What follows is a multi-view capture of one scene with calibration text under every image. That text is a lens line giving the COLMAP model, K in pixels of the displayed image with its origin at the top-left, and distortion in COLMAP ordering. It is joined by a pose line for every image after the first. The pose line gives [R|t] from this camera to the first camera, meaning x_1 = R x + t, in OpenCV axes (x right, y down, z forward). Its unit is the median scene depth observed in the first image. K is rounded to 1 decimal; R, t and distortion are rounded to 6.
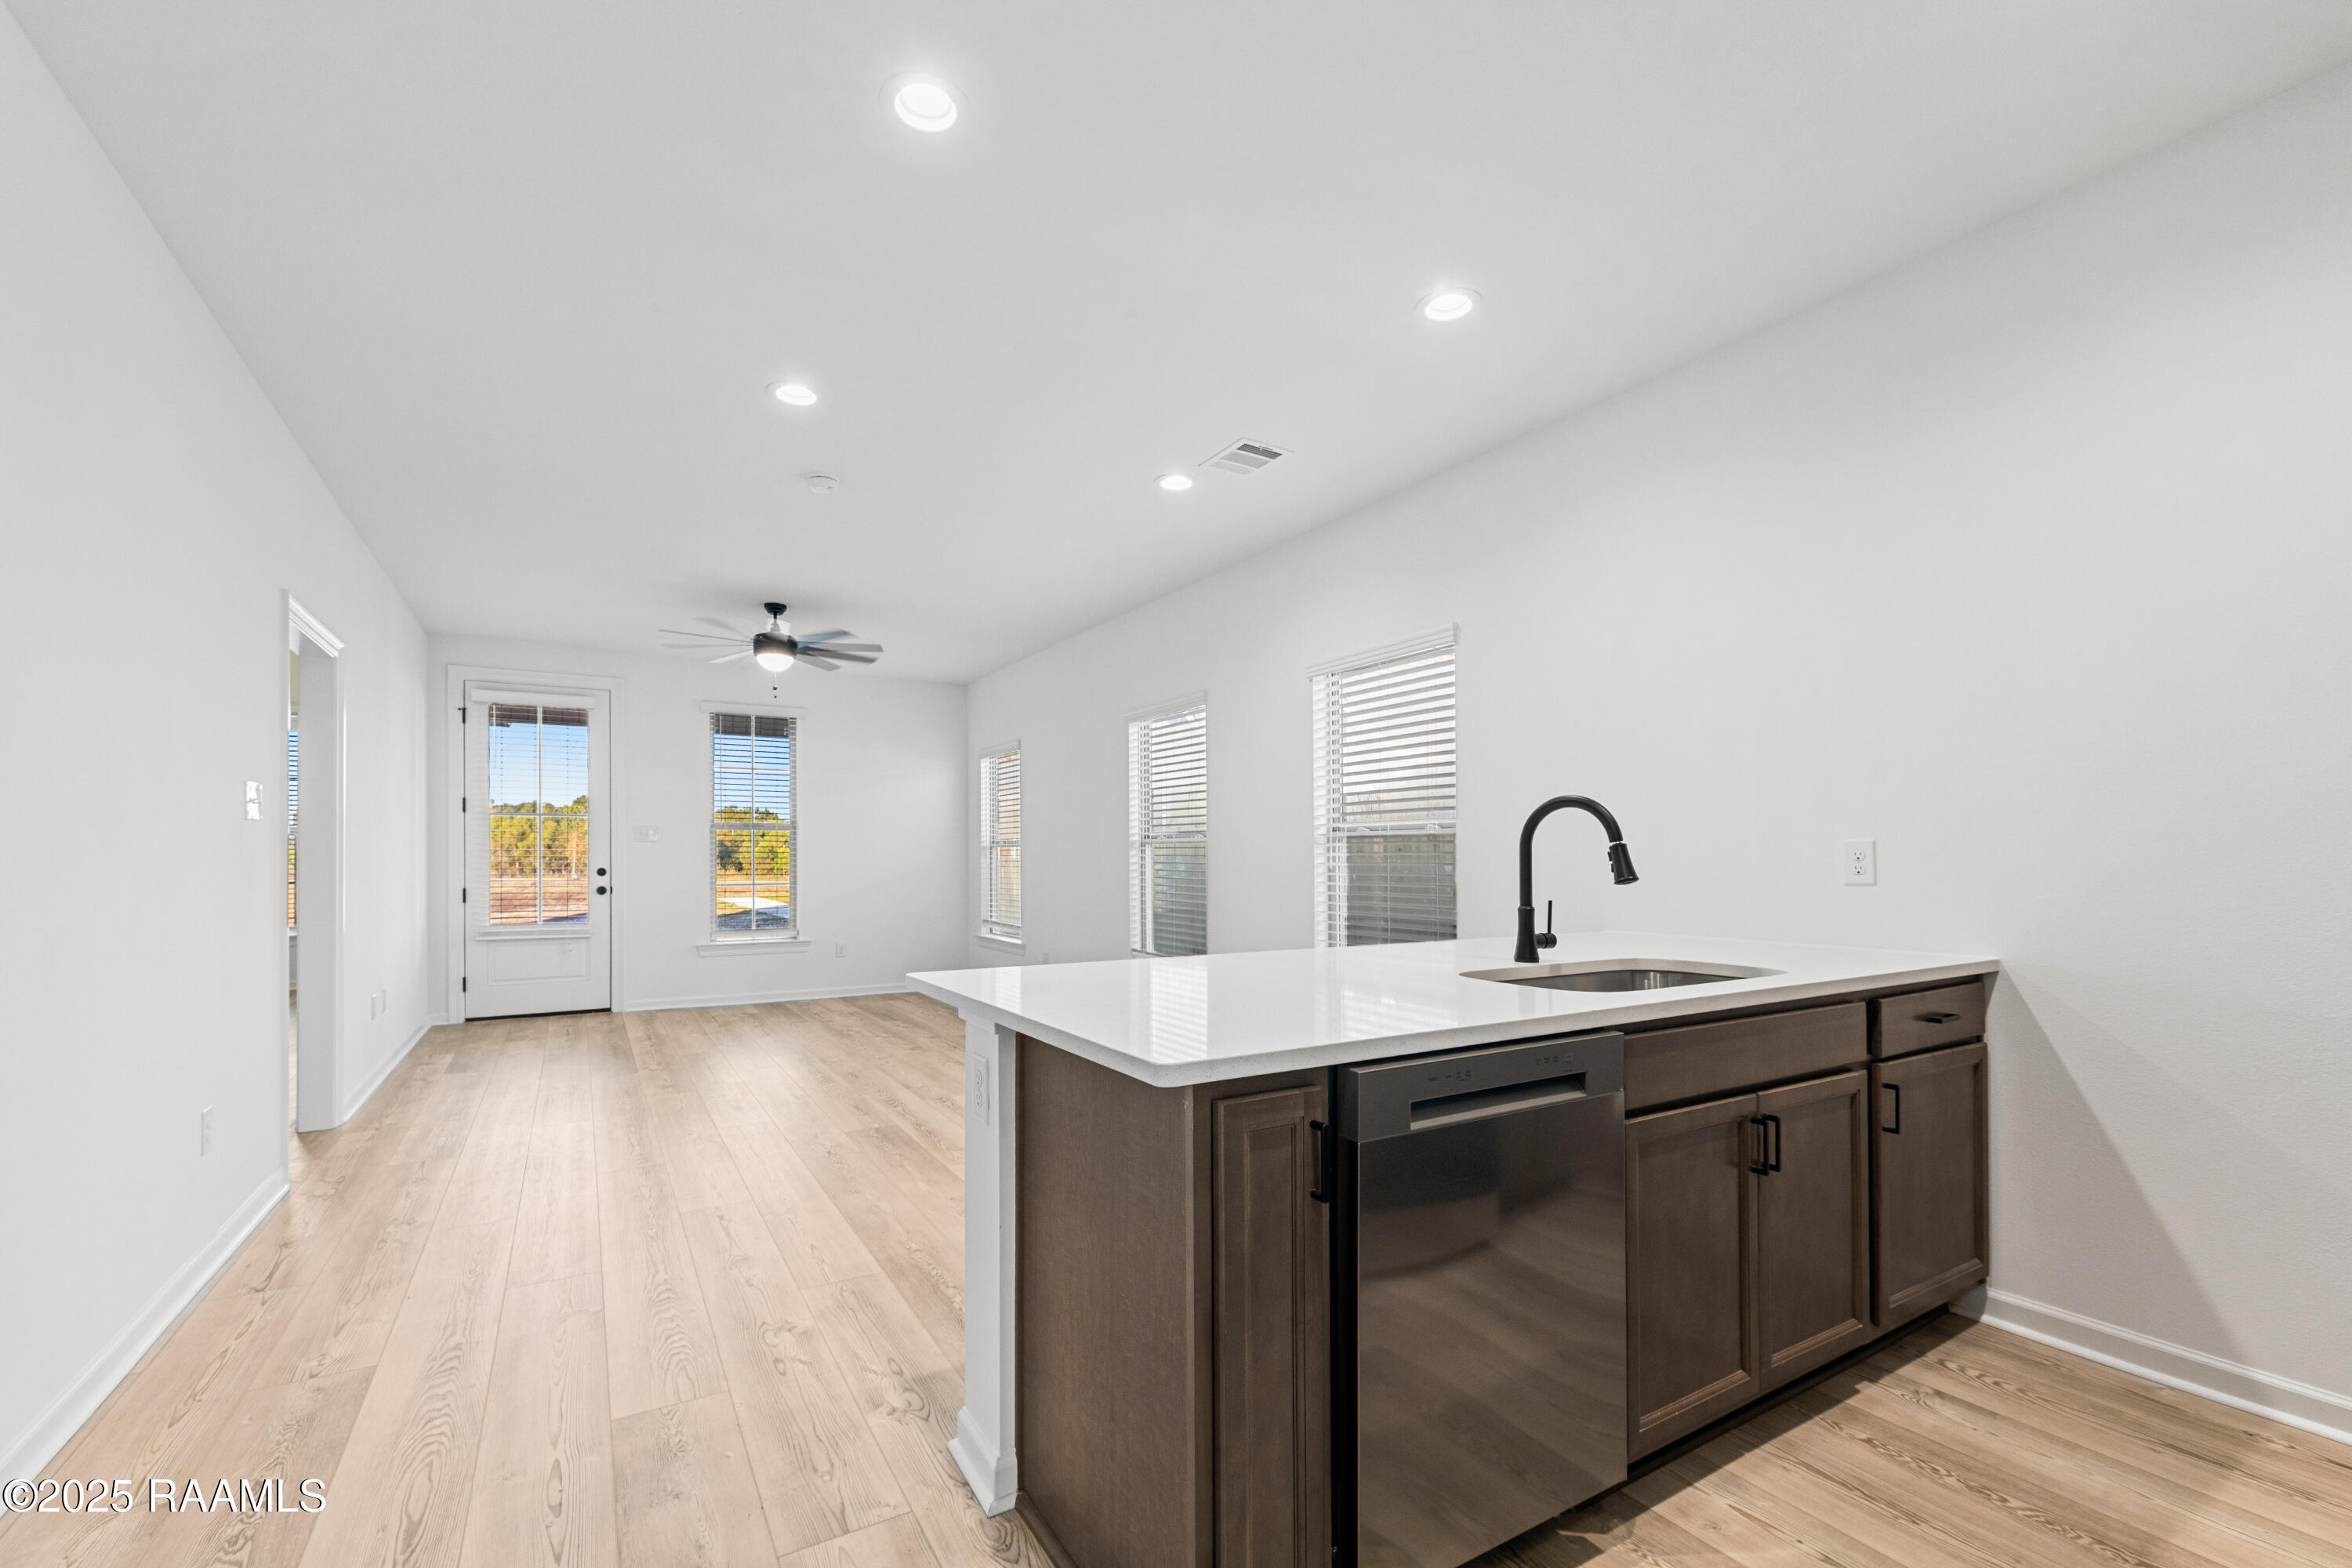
lens RADIAL K [[978.5, 0, 1148.2], [0, 978.5, 858.1], [0, 0, 1]] dist [0.005483, 0.000216]
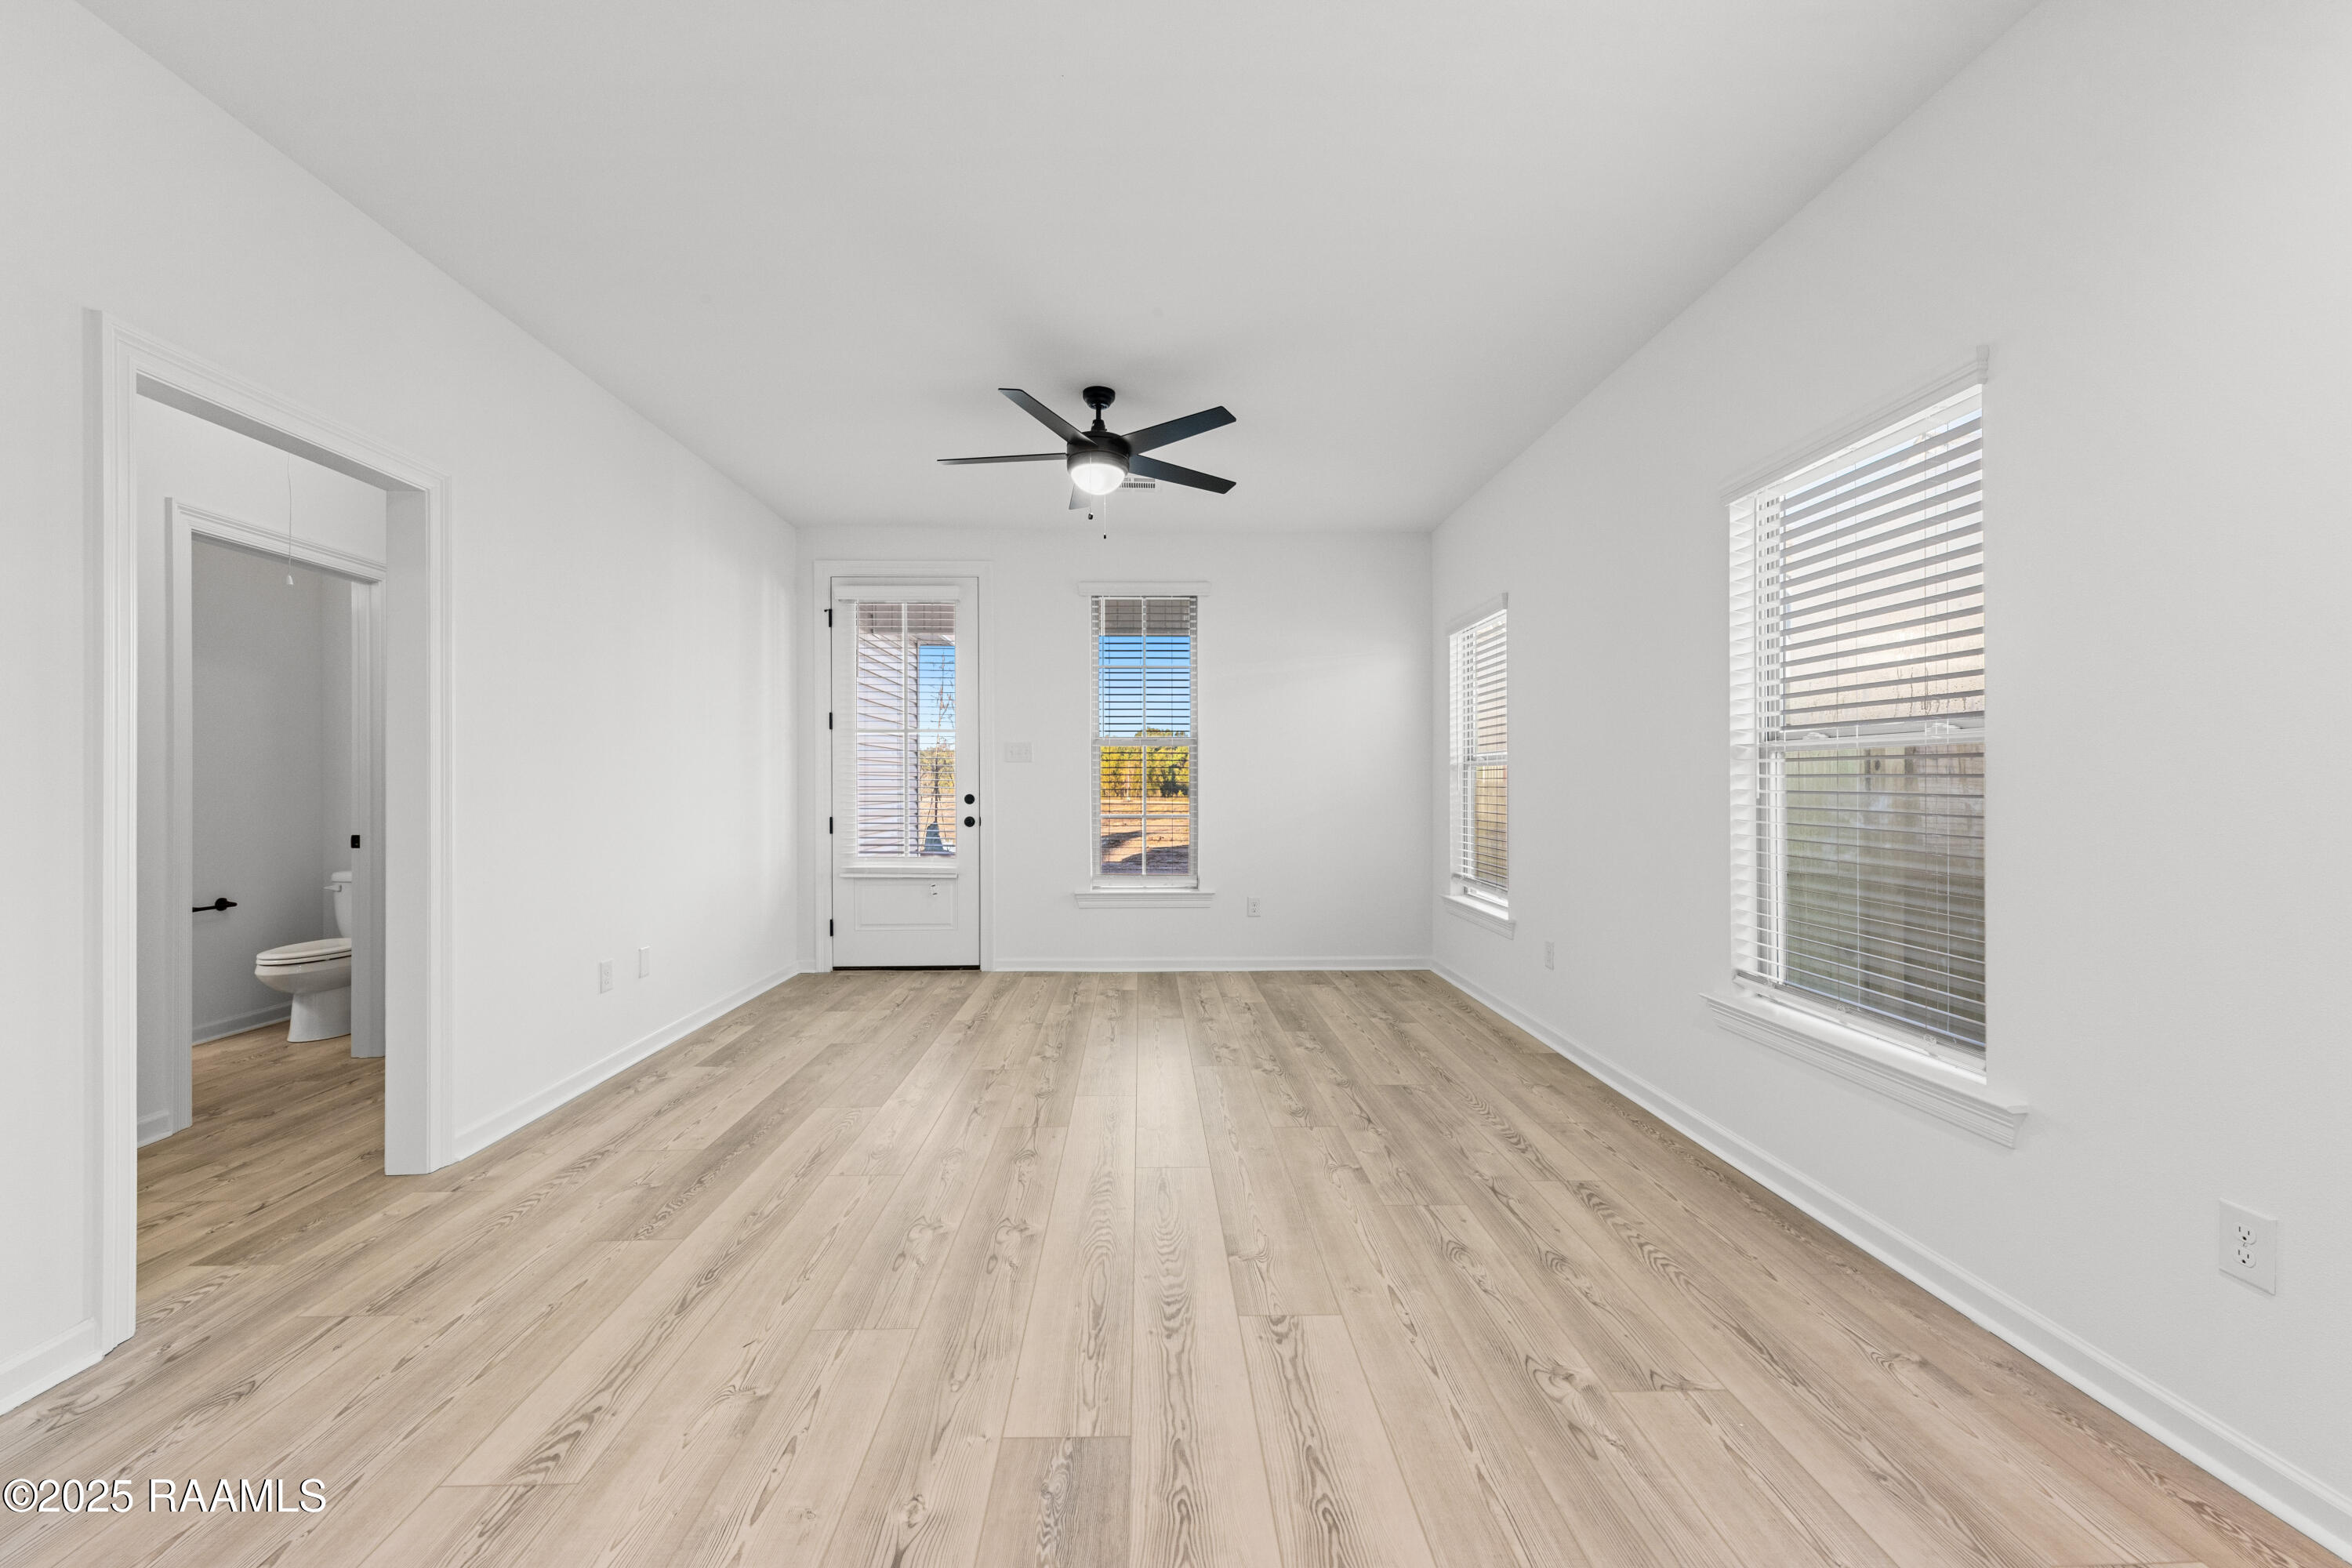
lens RADIAL K [[949.2, 0, 1163.7], [0, 949.2, 784.5], [0, 0, 1]] dist [0.003056, 0.000087]
pose [[0.875540, 0.001428, -0.483143, -0.038543], [-0.000433, 0.999998, 0.002171, 0.000378], [0.483145, -0.001692, 0.875539, 0.470432]]
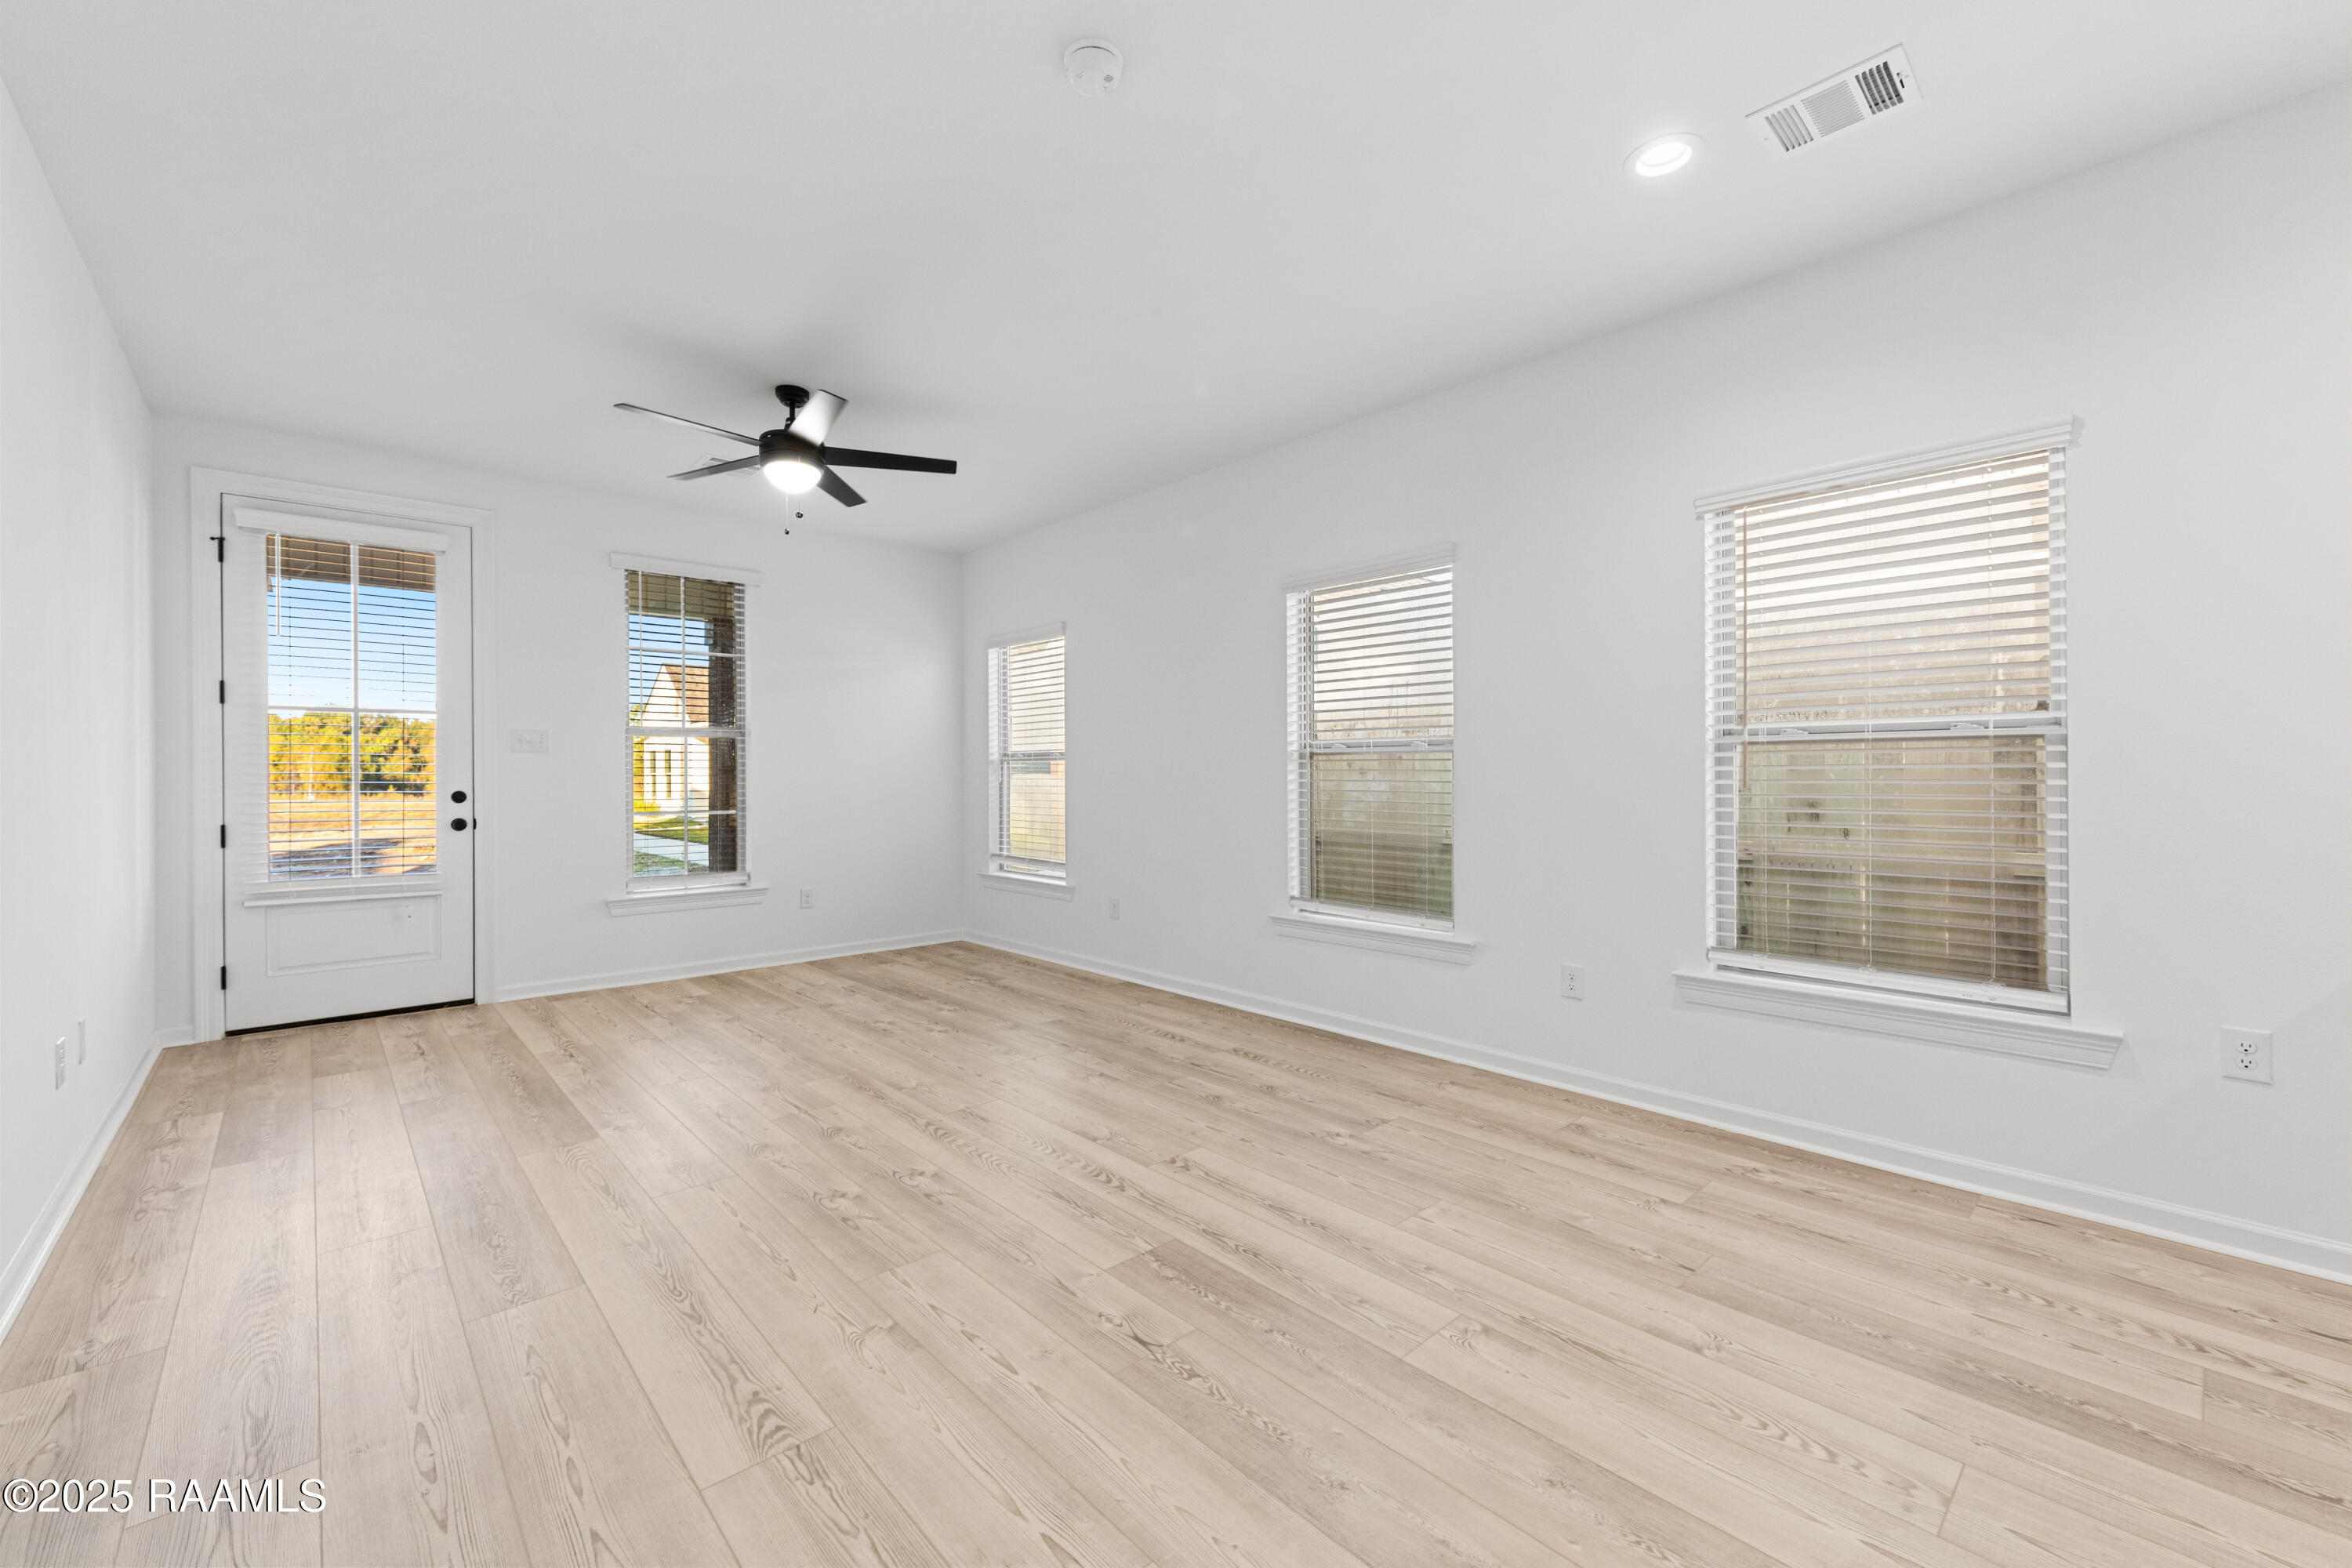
lens RADIAL K [[945.9, 0, 1164.0], [0, 945.9, 778.1], [0, 0, 1]] dist [0.003059, -0.000350]
pose [[0.978703, -0.002360, 0.205266, -0.268294], [0.001798, 0.999994, 0.002925, 0.000570], [-0.205272, -0.002494, 0.978702, 0.326677]]
